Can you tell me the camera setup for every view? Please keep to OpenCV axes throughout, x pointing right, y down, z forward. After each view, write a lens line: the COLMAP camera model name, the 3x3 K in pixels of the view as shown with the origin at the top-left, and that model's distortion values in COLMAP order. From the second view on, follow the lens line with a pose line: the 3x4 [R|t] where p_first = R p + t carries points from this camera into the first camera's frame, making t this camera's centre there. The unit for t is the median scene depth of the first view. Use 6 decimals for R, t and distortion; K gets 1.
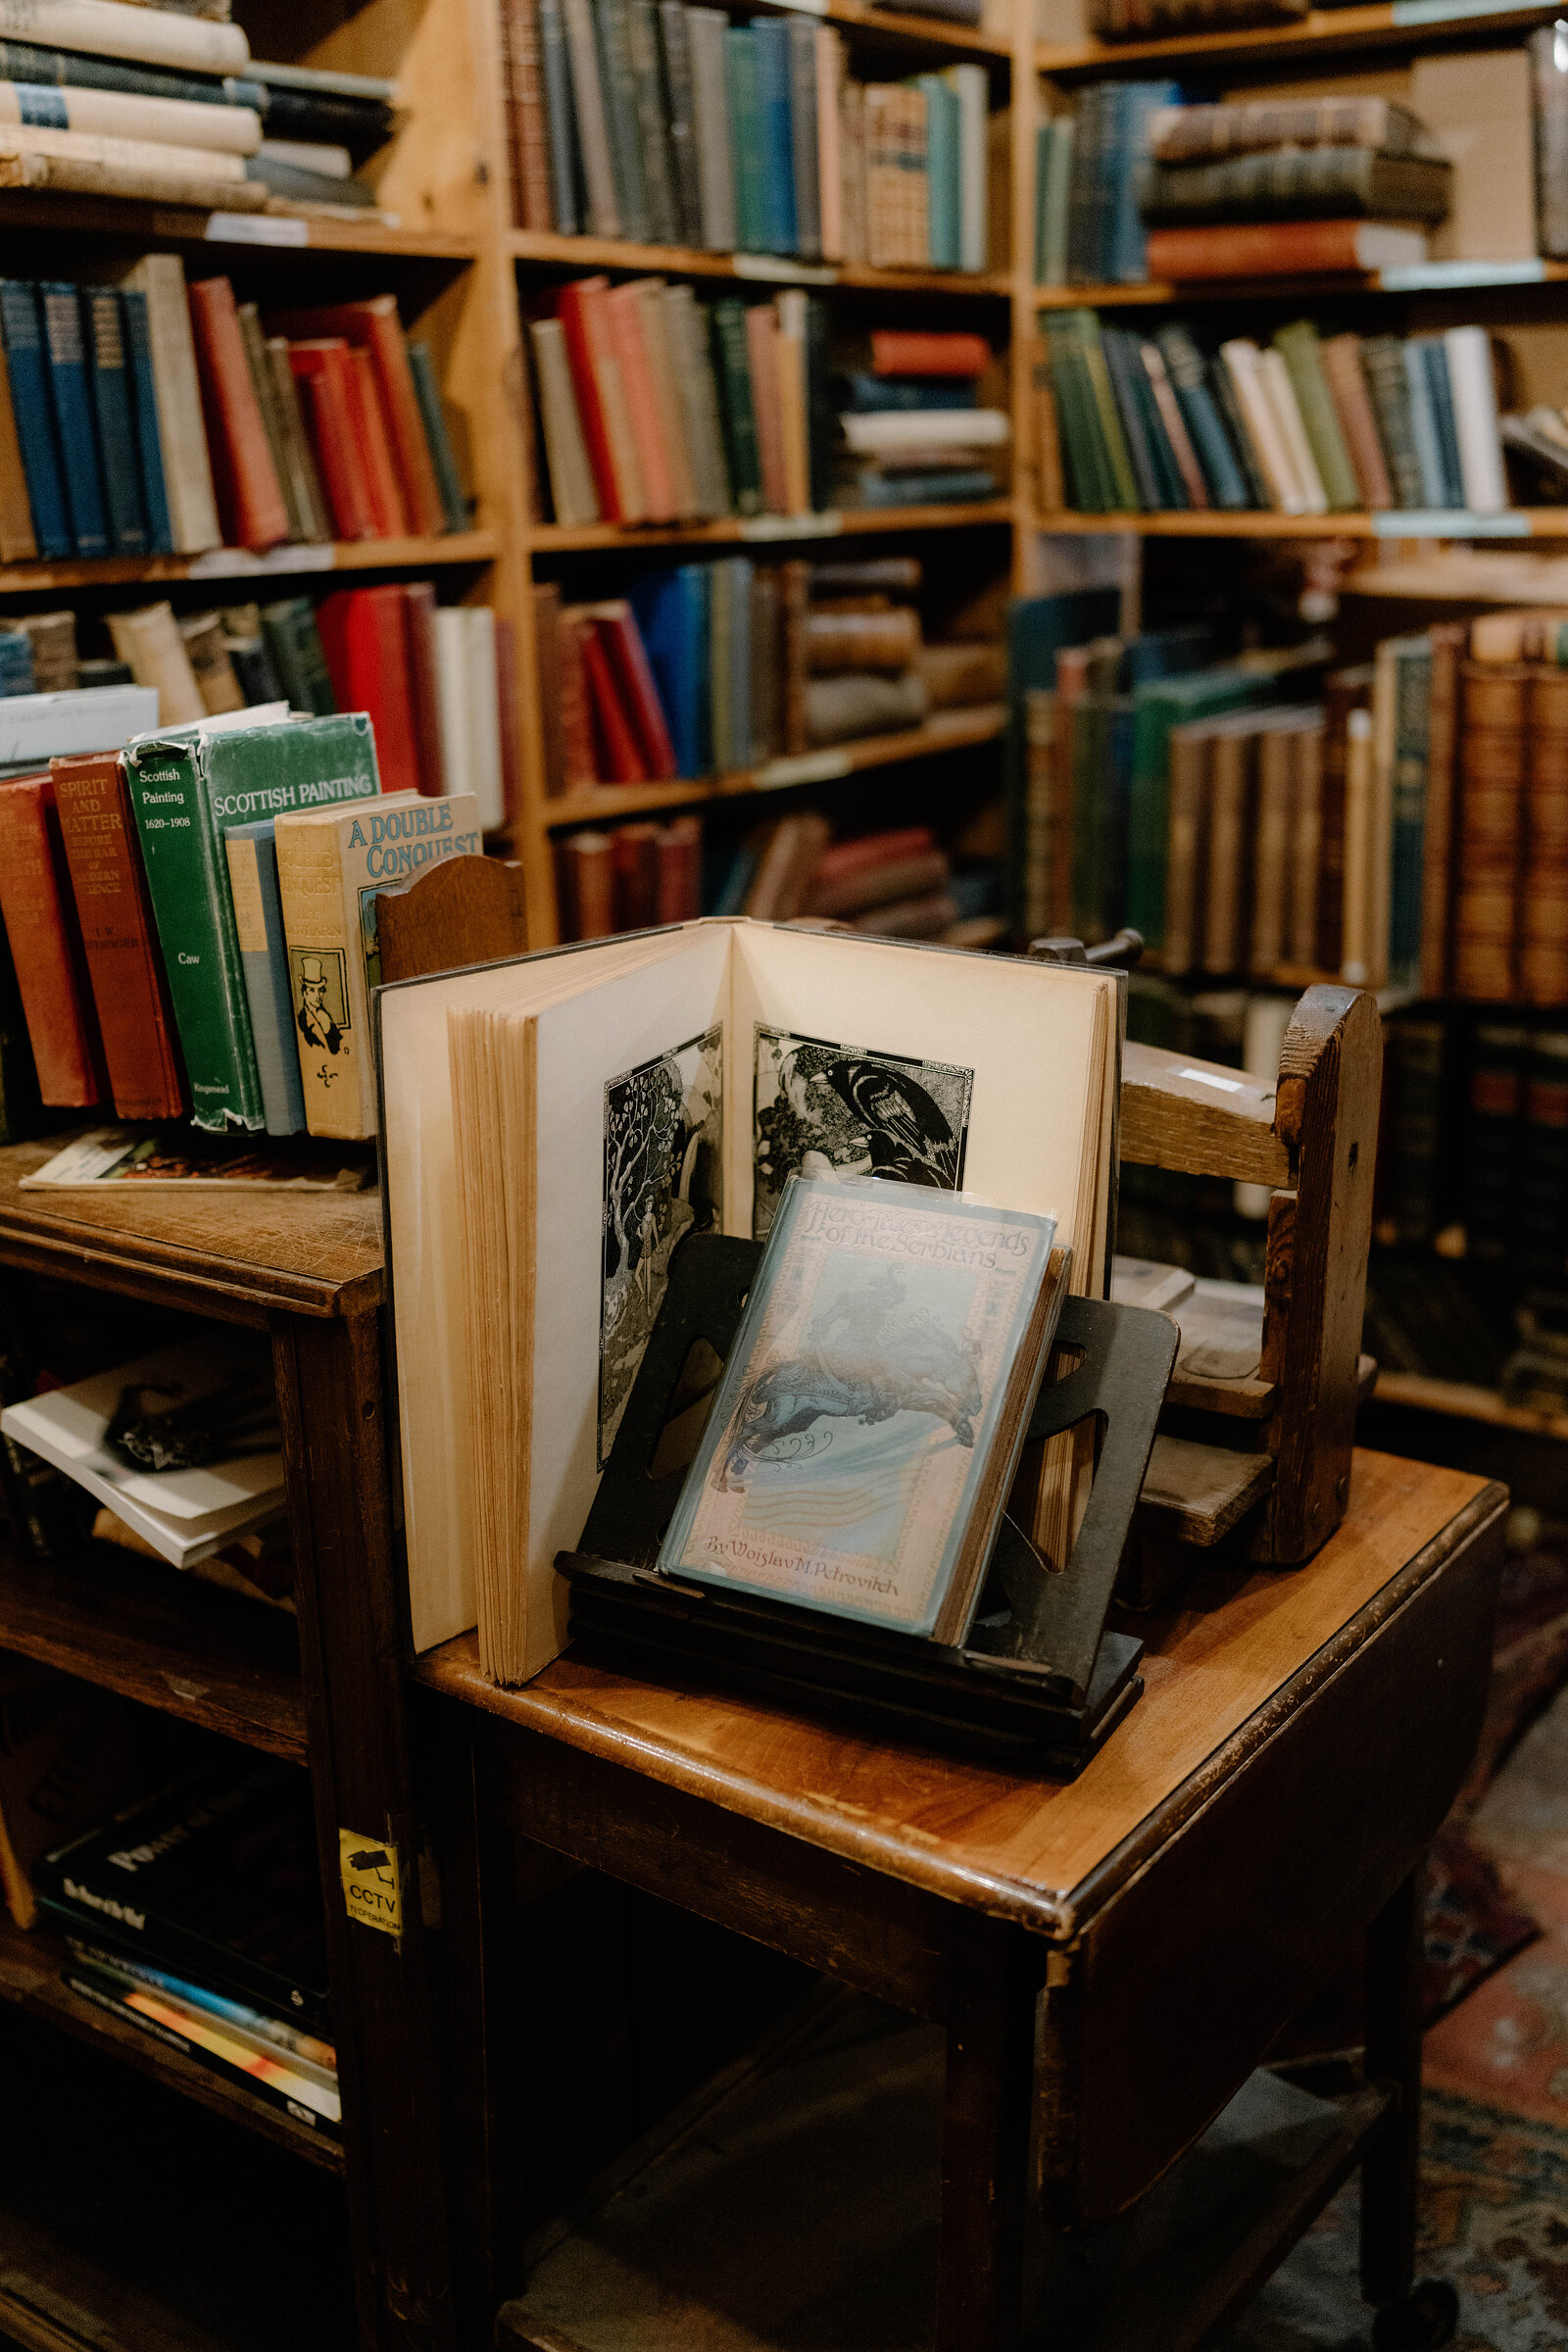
lens RADIAL K [[2260.6, 0, 784.0], [0, 2260.6, 1176.0], [0, 0, 1]] dist [-0.001374, 0.005087]
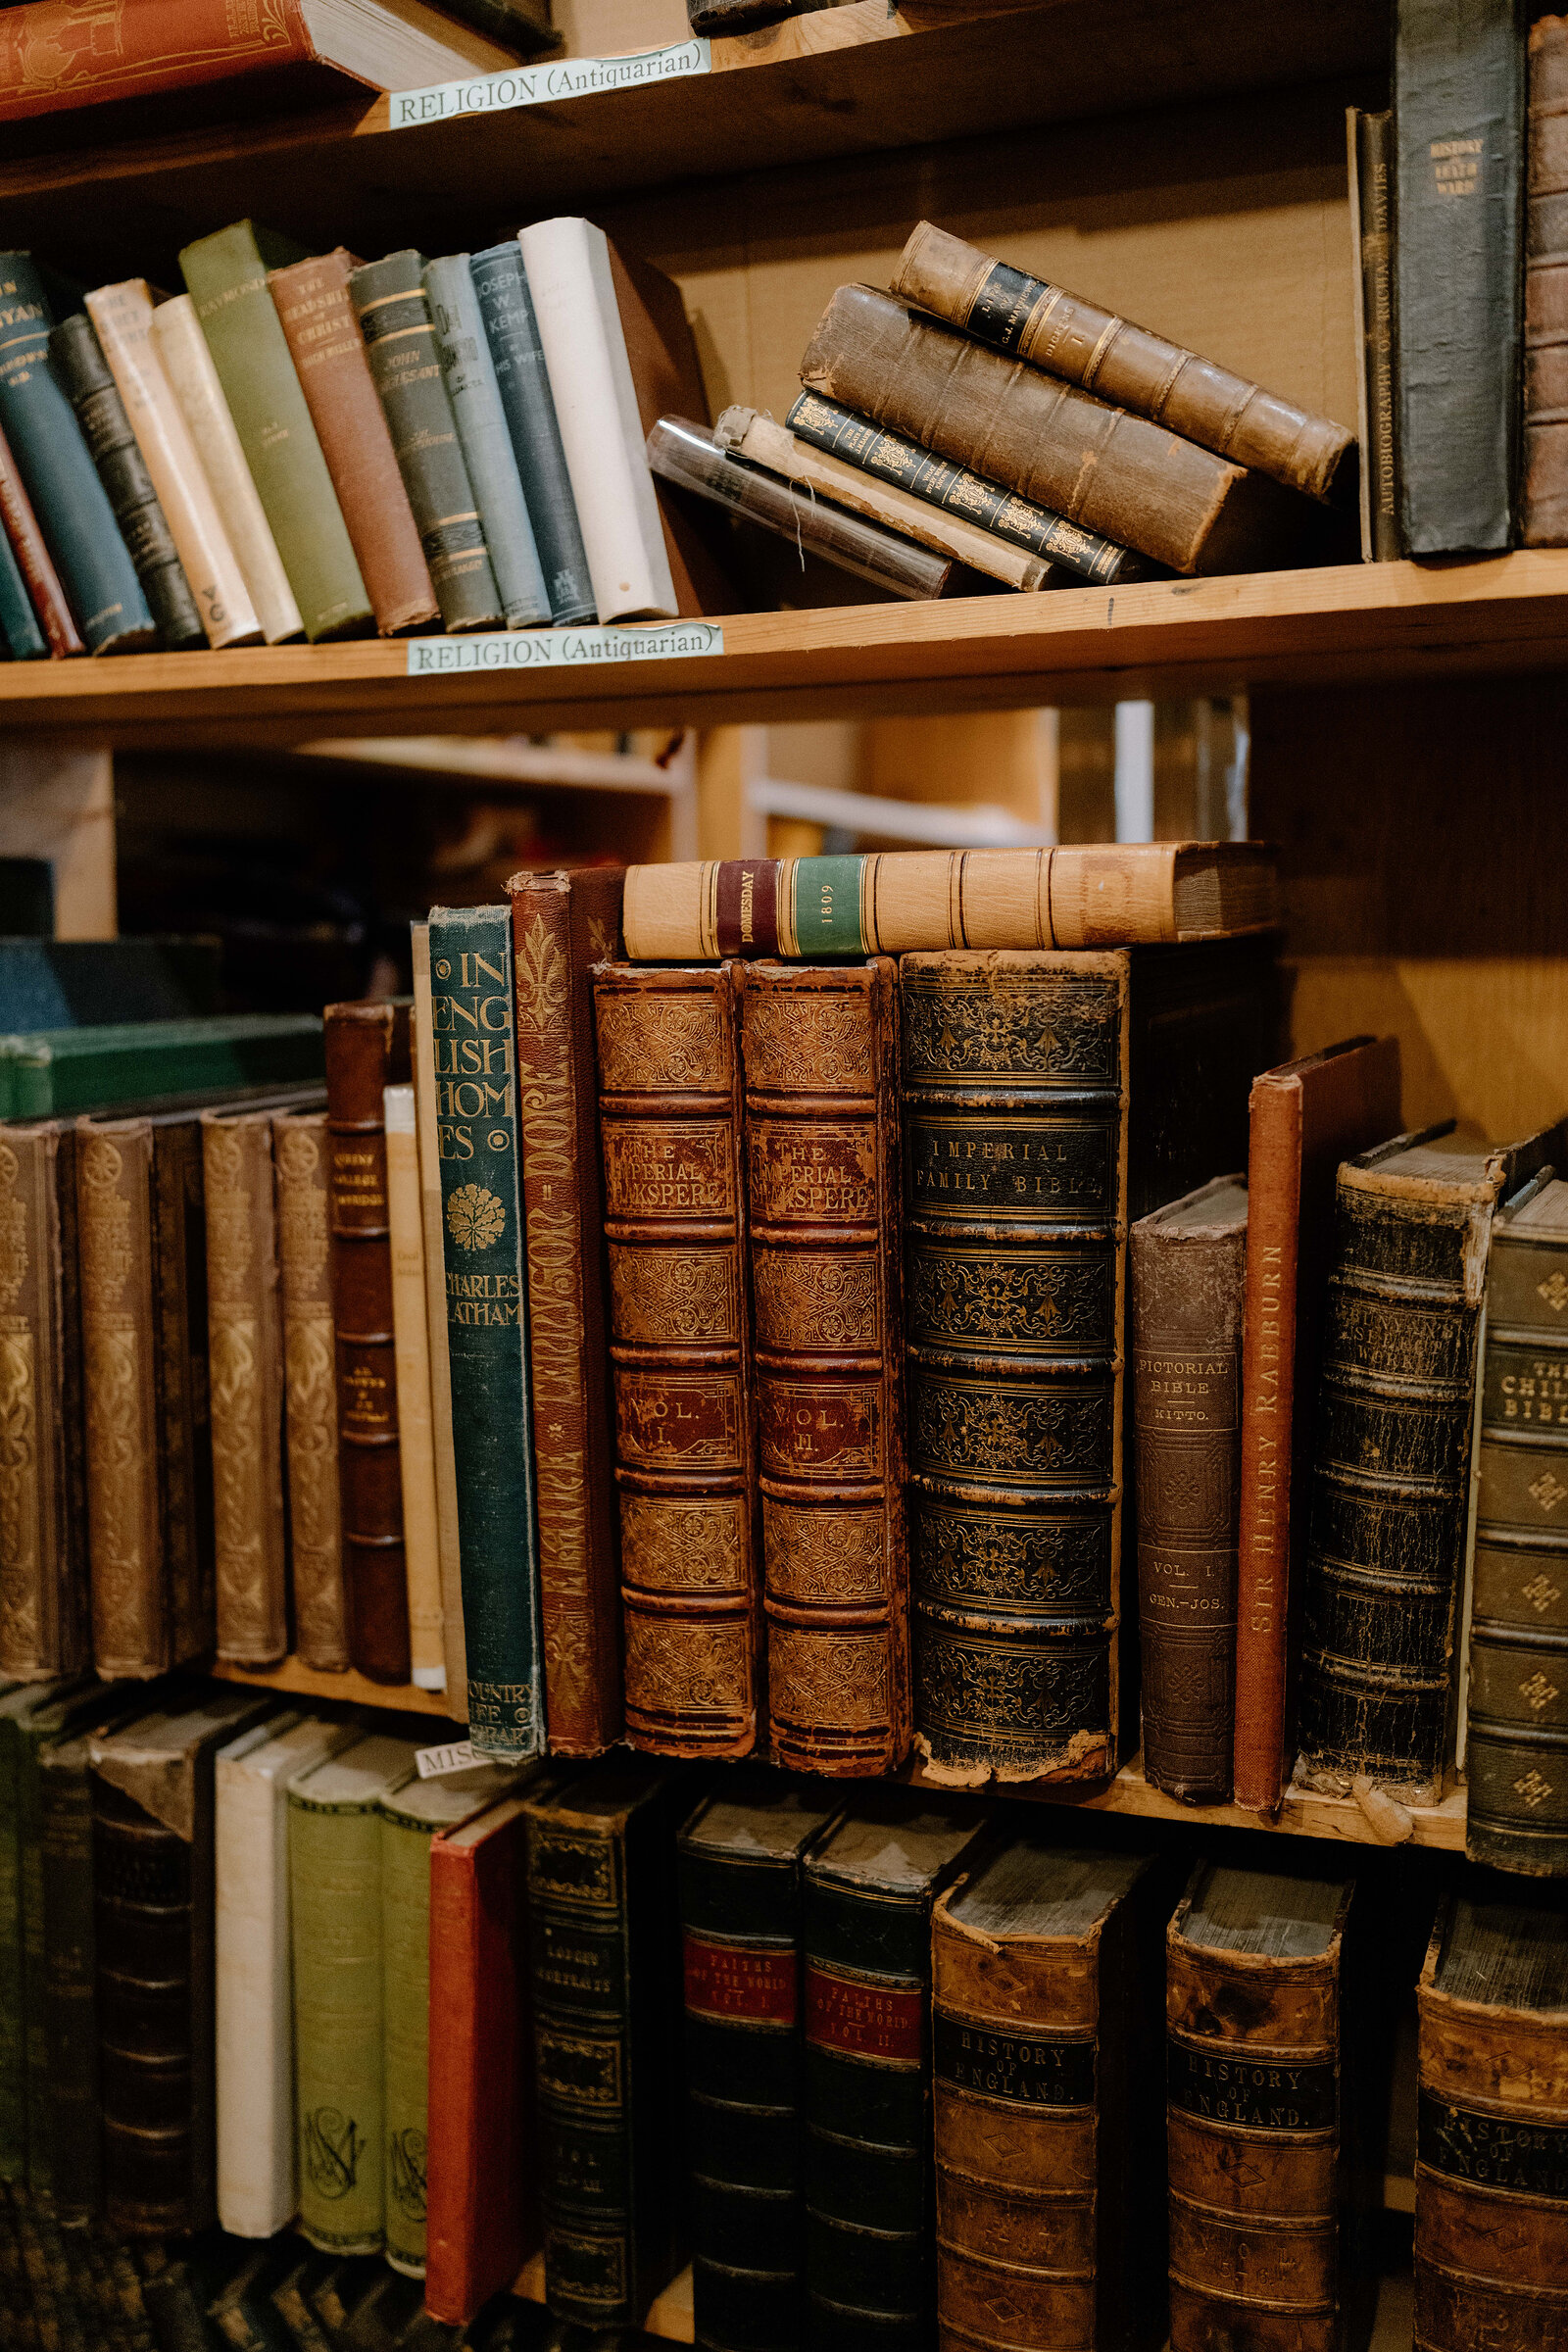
lens RADIAL K [[2260.6, 0, 784.0], [0, 2260.6, 1176.0], [0, 0, 1]] dist [-0.001374, 0.005087]
pose [[0.975003, 0.006423, 0.222098, 0.242517], [0.042613, 0.975621, -0.215285, -0.095816], [-0.218066, 0.219368, 0.950960, 0.605006]]
